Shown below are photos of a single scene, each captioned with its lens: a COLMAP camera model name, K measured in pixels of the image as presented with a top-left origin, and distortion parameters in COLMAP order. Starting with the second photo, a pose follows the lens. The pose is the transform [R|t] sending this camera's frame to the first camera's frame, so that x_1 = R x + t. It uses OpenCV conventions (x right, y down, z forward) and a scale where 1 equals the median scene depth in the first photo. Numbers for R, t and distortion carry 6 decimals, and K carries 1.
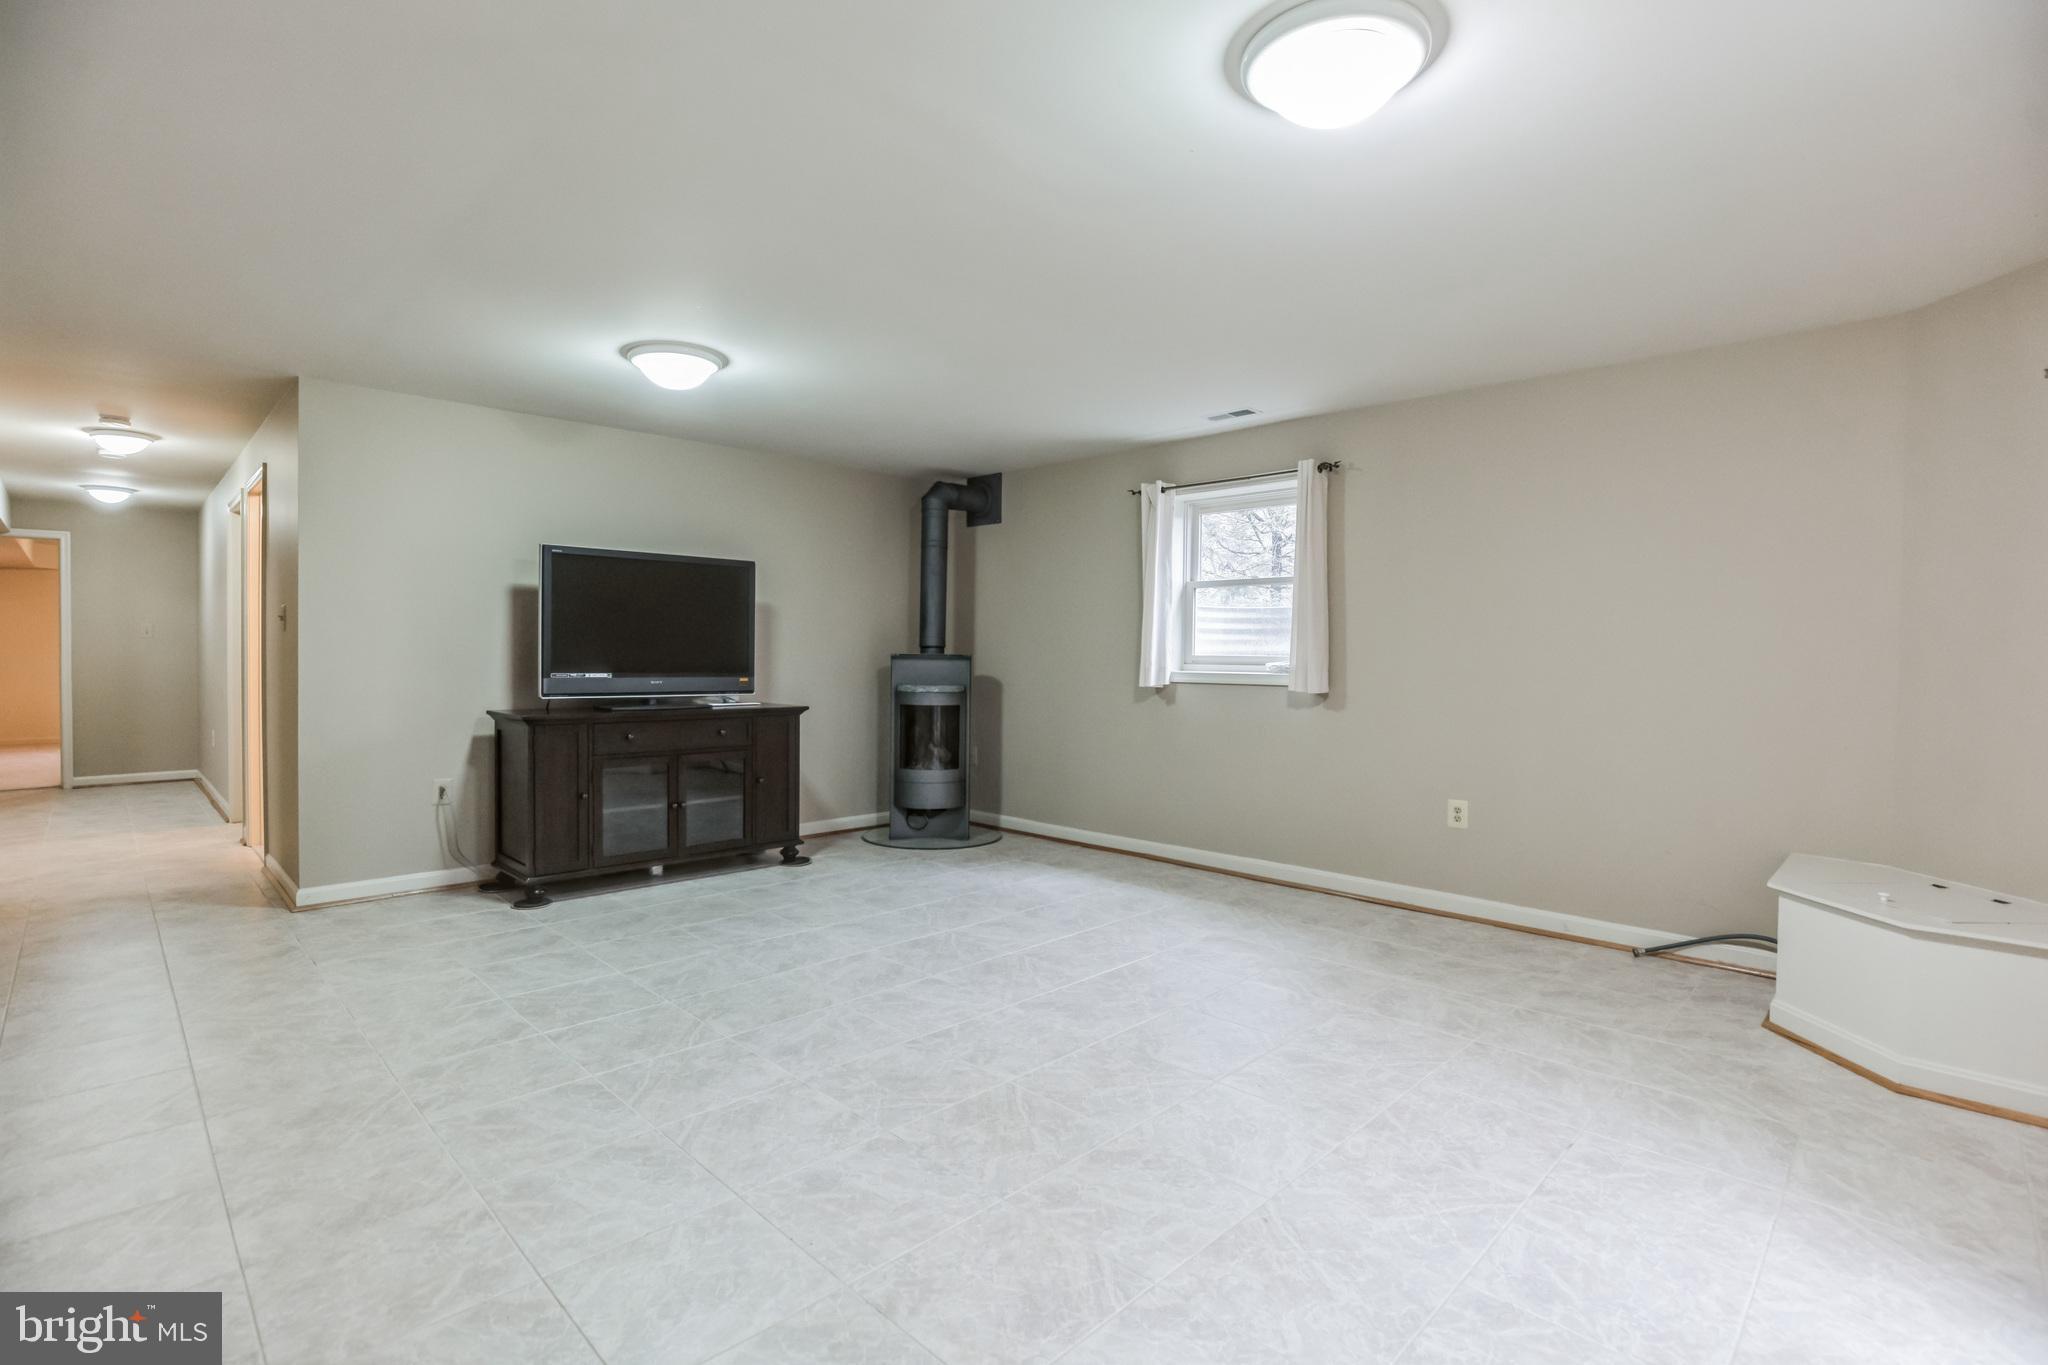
lens RADIAL K [[944.3, 0, 1024.3], [0, 944.3, 669.1], [0, 0, 1]] dist [-0.036773, 0.005122]
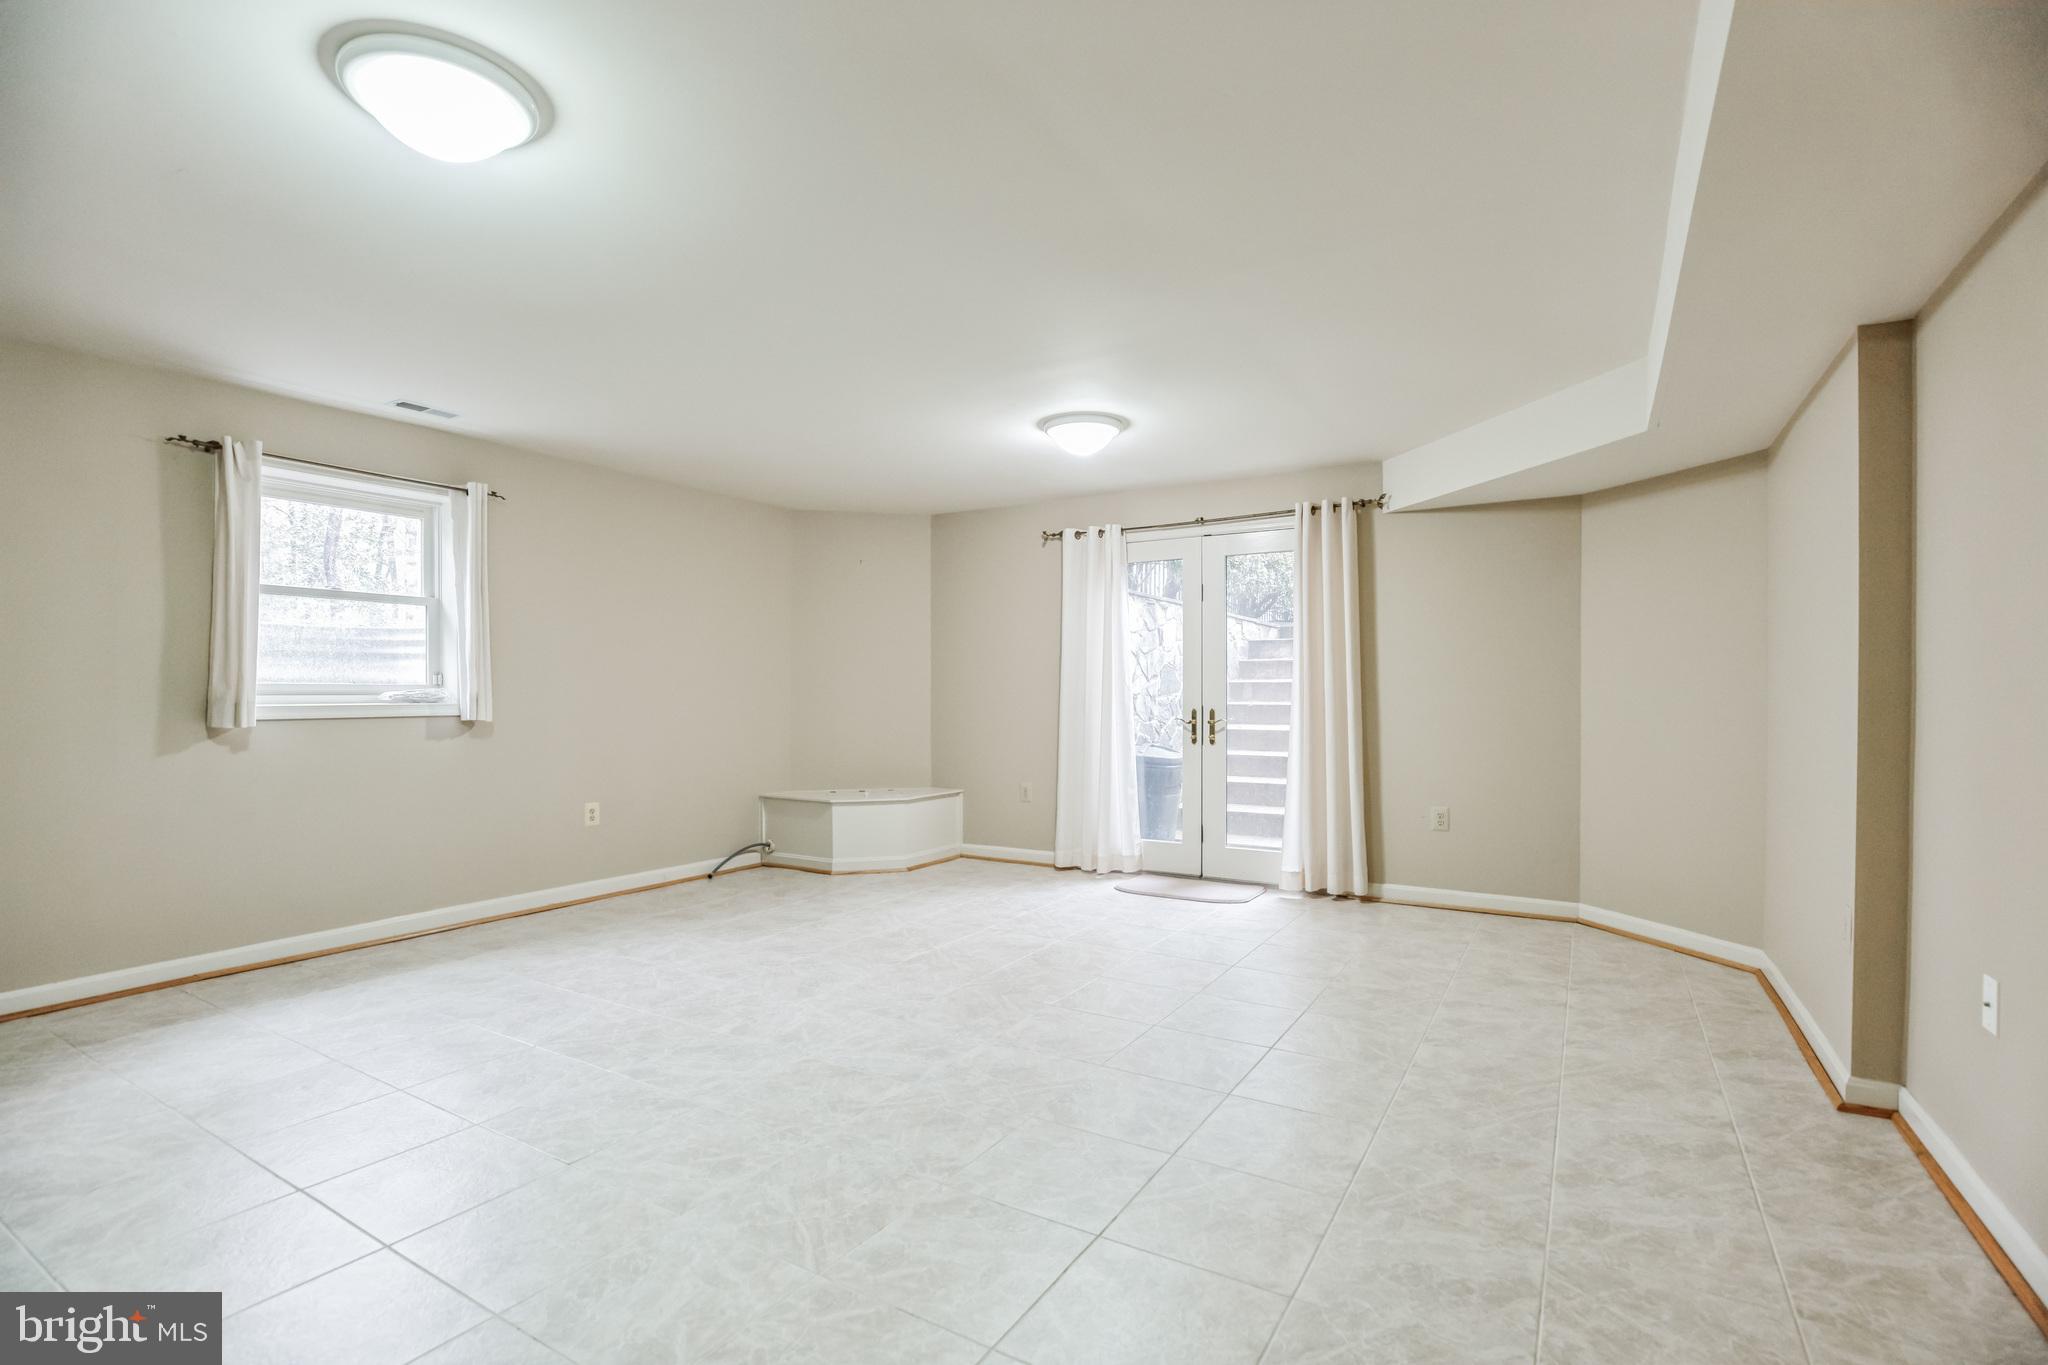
lens RADIAL K [[944.3, 0, 1025.1], [0, 944.3, 687.7], [0, 0, 1]] dist [-0.036773, 0.005122]
pose [[-0.228083, -0.003893, 0.973634, -1.003256], [0.016803, 0.999827, 0.007934, -0.010131], [-0.973497, 0.018170, -0.227978, 0.872801]]
